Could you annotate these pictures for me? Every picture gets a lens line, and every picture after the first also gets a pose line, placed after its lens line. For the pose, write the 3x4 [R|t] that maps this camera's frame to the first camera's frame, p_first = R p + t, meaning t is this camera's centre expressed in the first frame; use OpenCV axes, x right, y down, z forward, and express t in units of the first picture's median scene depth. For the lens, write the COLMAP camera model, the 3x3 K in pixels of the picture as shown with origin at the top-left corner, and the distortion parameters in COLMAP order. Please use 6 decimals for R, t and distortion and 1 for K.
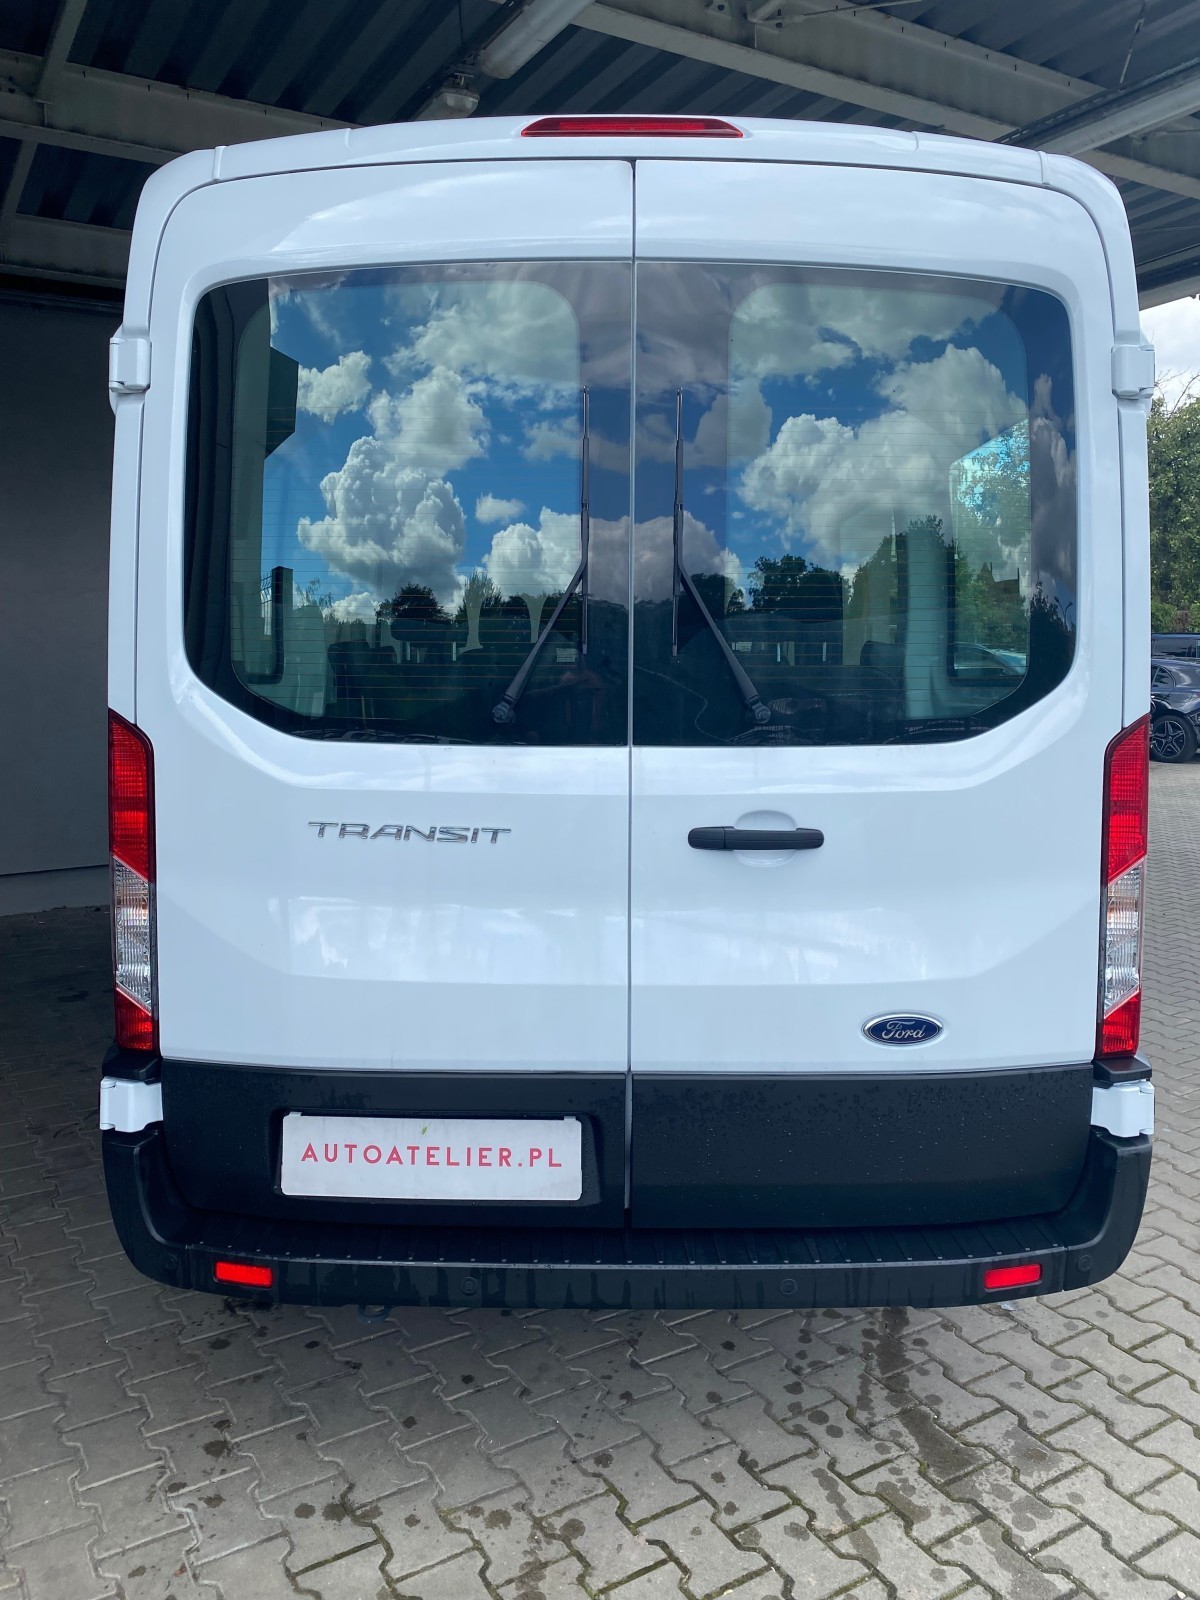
lens RADIAL K [[1191.0, 0, 598.1], [0, 1191.0, 777.7], [0, 0, 1]] dist [0.097033, -0.103232]
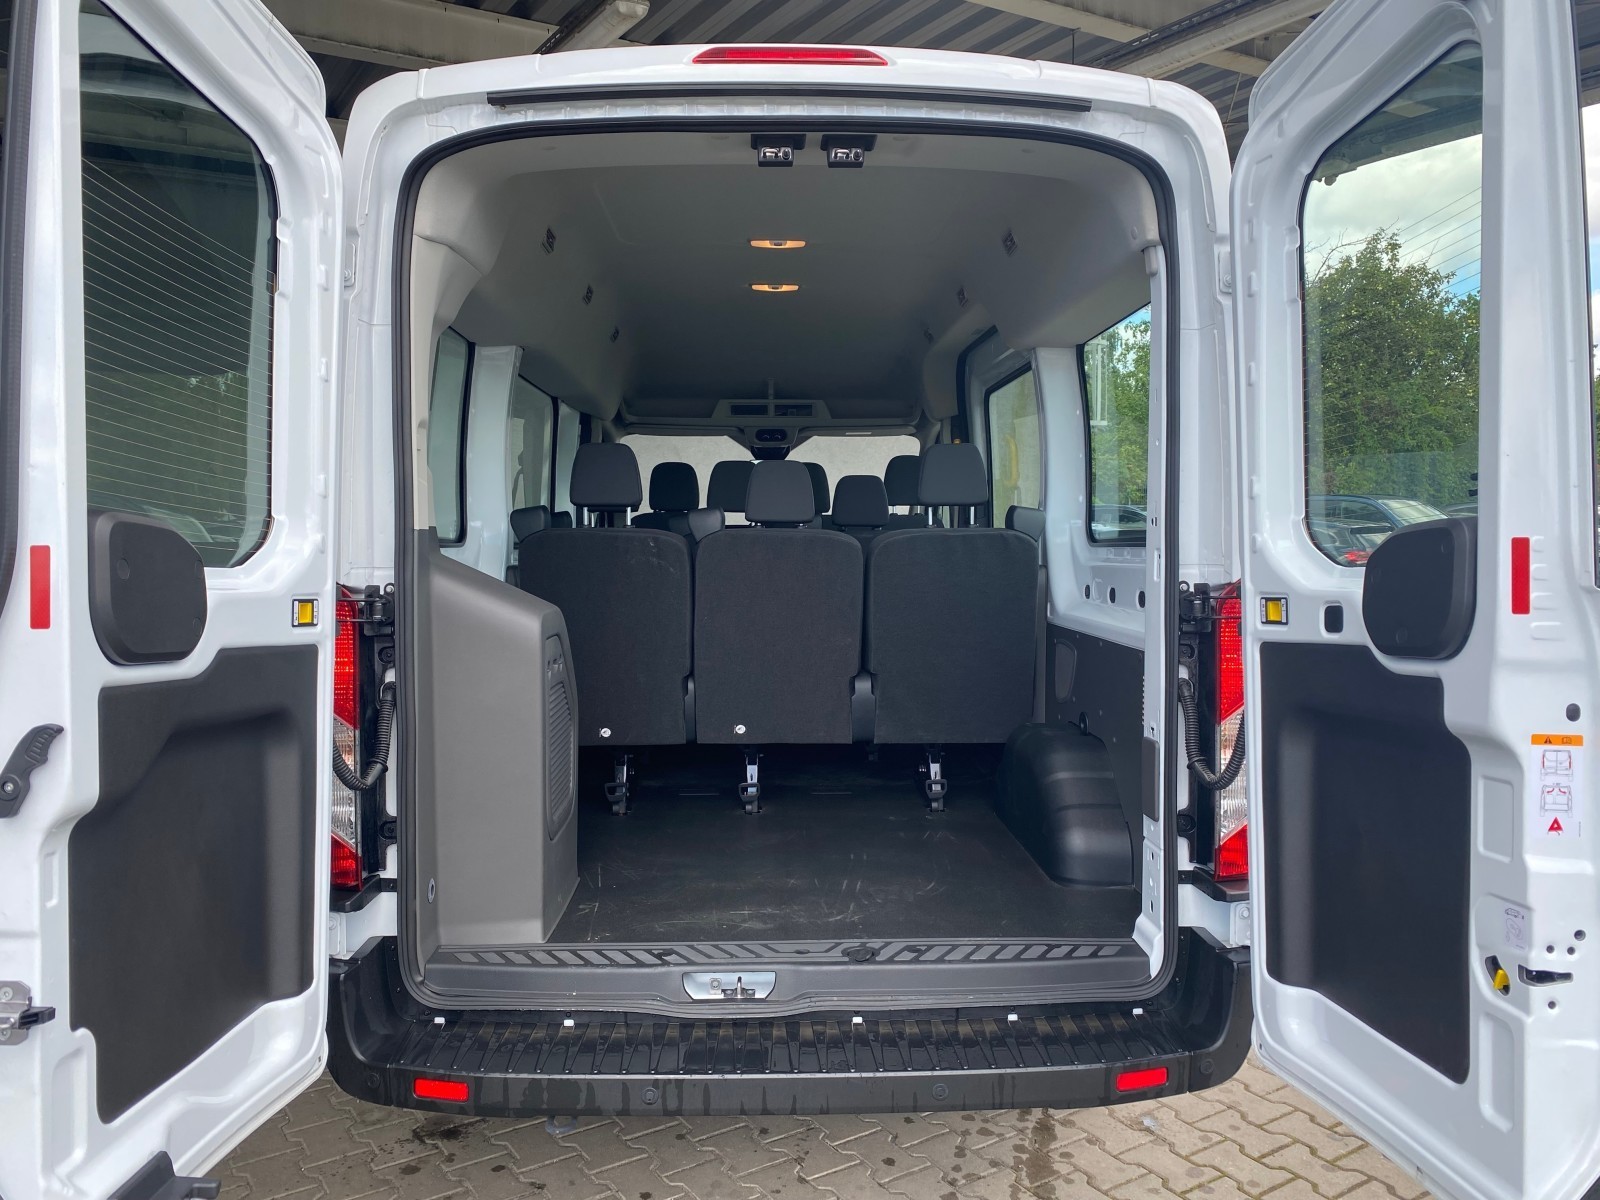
lens RADIAL K [[1191.0, 0, 800.0], [0, 1191.0, 600.0], [0, 0, 1]] dist [0.097033, -0.103232]
pose [[0.999497, -0.006606, 0.031012, -0.001195], [0.007635, 0.999421, -0.033151, 0.007072], [-0.030775, 0.033371, 0.998969, -0.087806]]
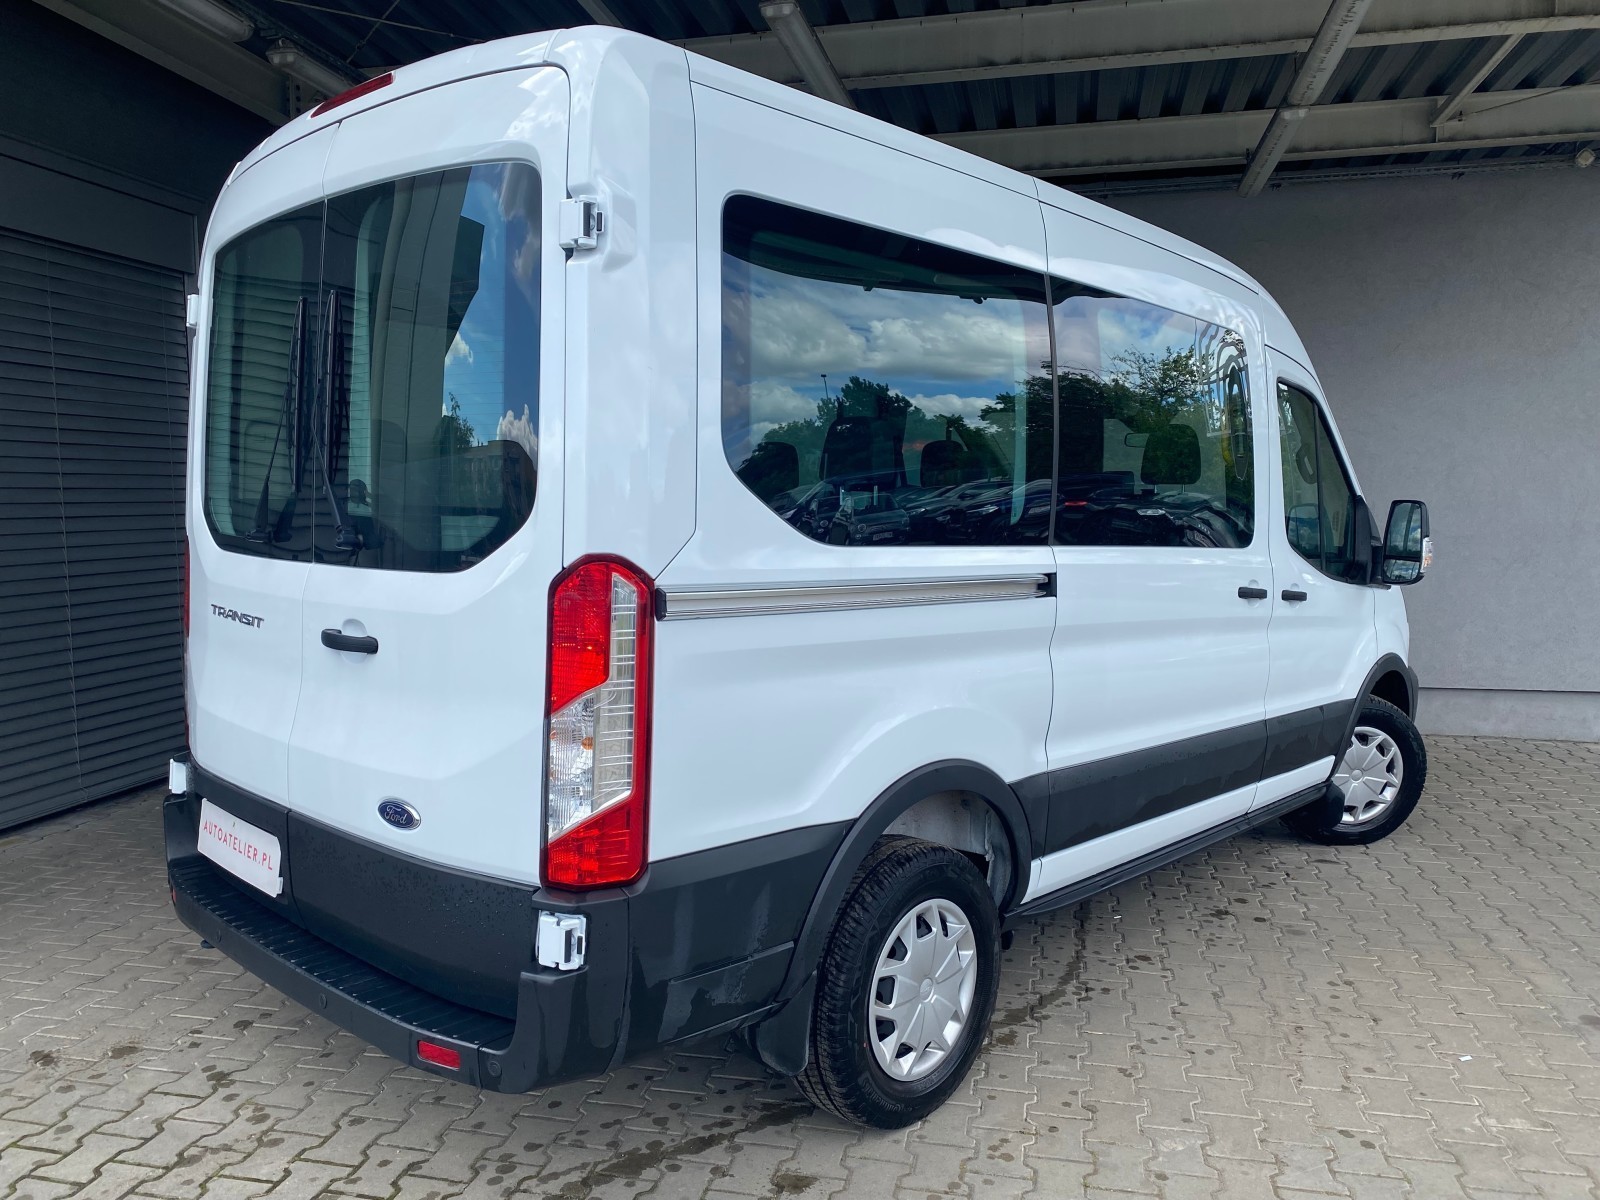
lens RADIAL K [[1191.0, 0, 800.0], [0, 1191.0, 600.0], [0, 0, 1]] dist [0.097033, -0.103232]
pose [[0.730432, 0.064268, -0.679955, 1.056455], [-0.079588, 0.996790, 0.008718, -0.031773], [0.678332, 0.047748, 0.733202, 0.313528]]
